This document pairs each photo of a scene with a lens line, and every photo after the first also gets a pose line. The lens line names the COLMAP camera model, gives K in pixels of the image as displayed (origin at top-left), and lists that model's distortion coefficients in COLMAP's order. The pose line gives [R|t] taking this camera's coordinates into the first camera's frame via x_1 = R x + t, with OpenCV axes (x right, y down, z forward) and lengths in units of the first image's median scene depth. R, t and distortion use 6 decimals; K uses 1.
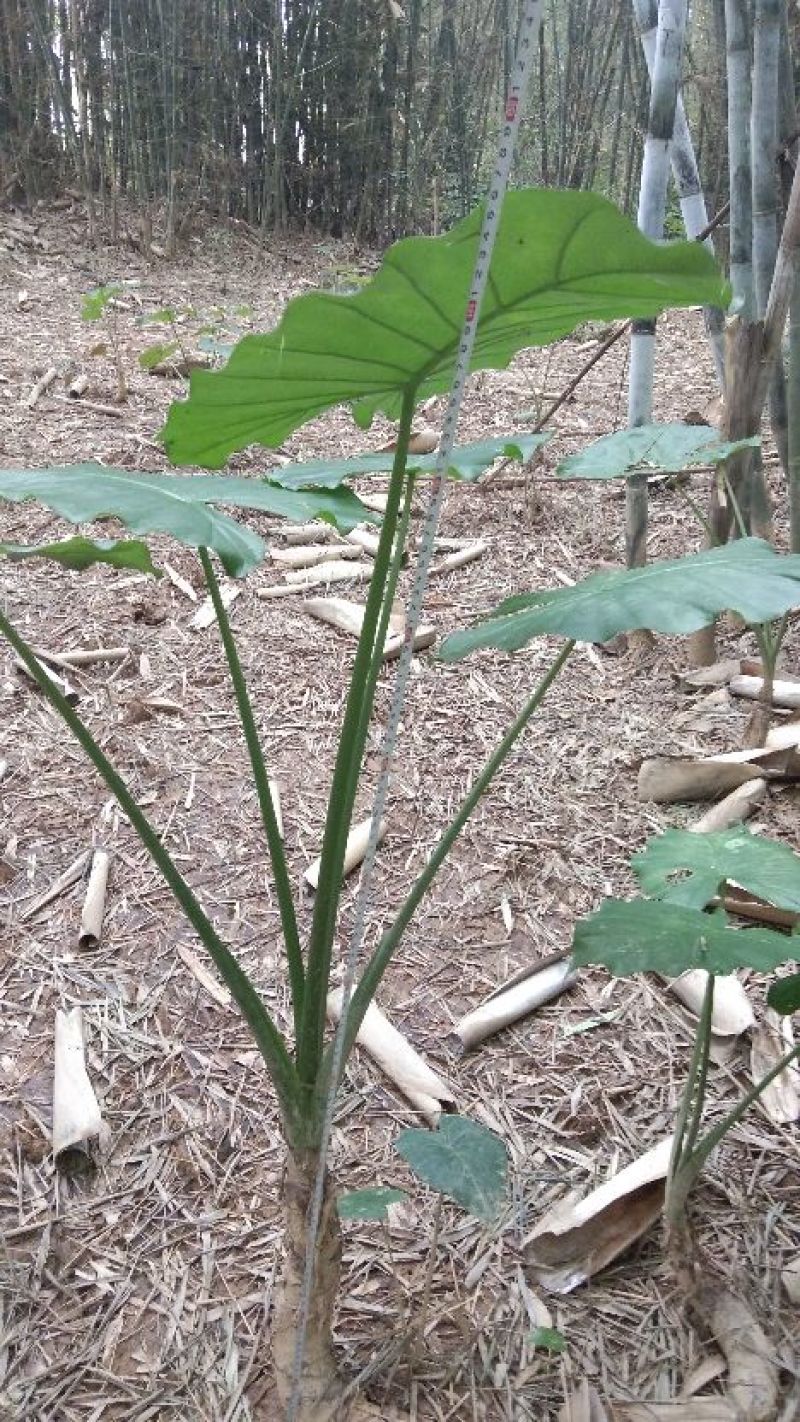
lens RADIAL K [[1127.4, 0, 401.0], [0, 1127.4, 713.5], [0, 0, 1]] dist [0.005684, -0.030521]
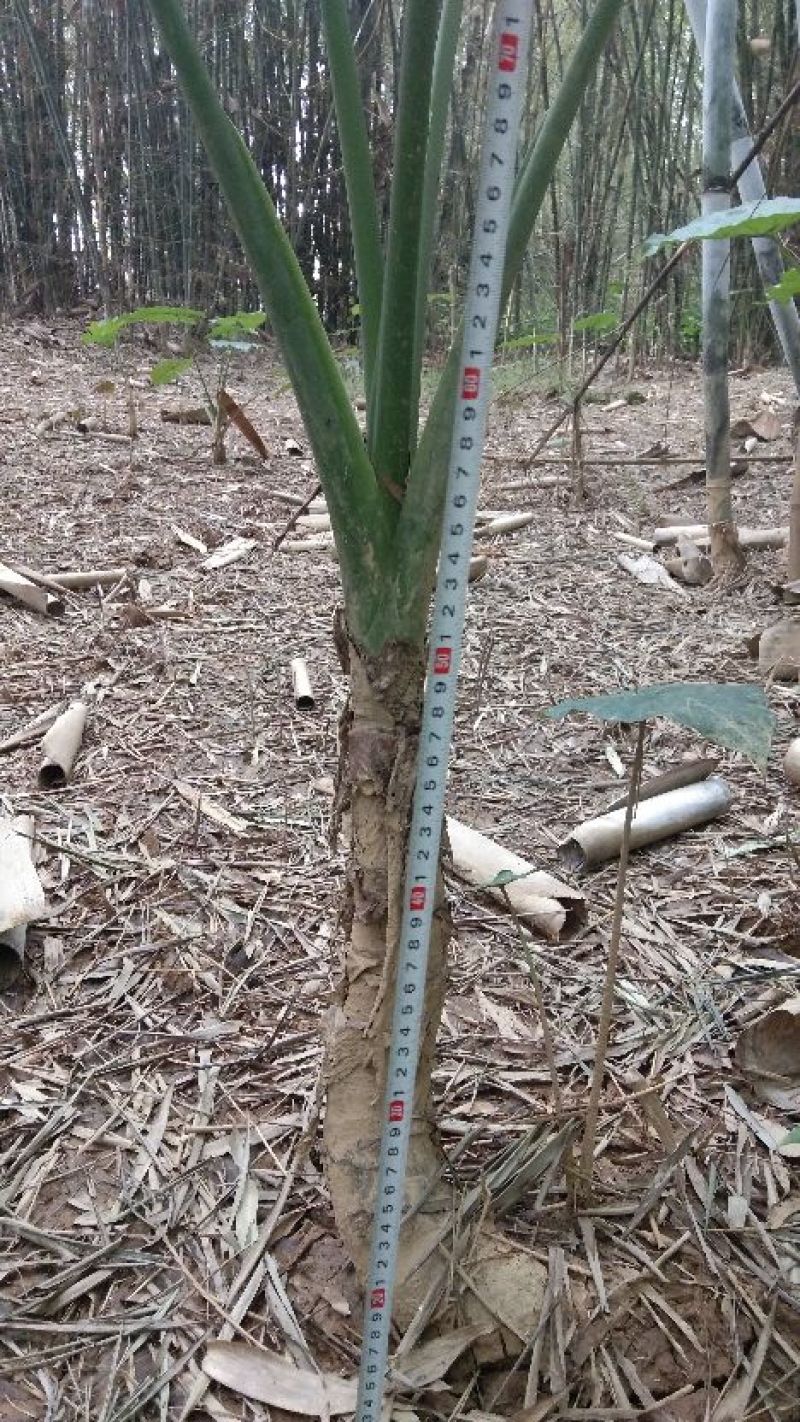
lens RADIAL K [[1124.6, 0, 400.0], [0, 1124.6, 711.0], [0, 0, 1]] dist [0.027010, -0.077427]
pose [[0.999633, -0.023943, -0.012686, -0.054661], [0.021472, 0.985538, -0.168090, 0.380563], [0.016527, 0.167756, 0.985690, 0.364864]]
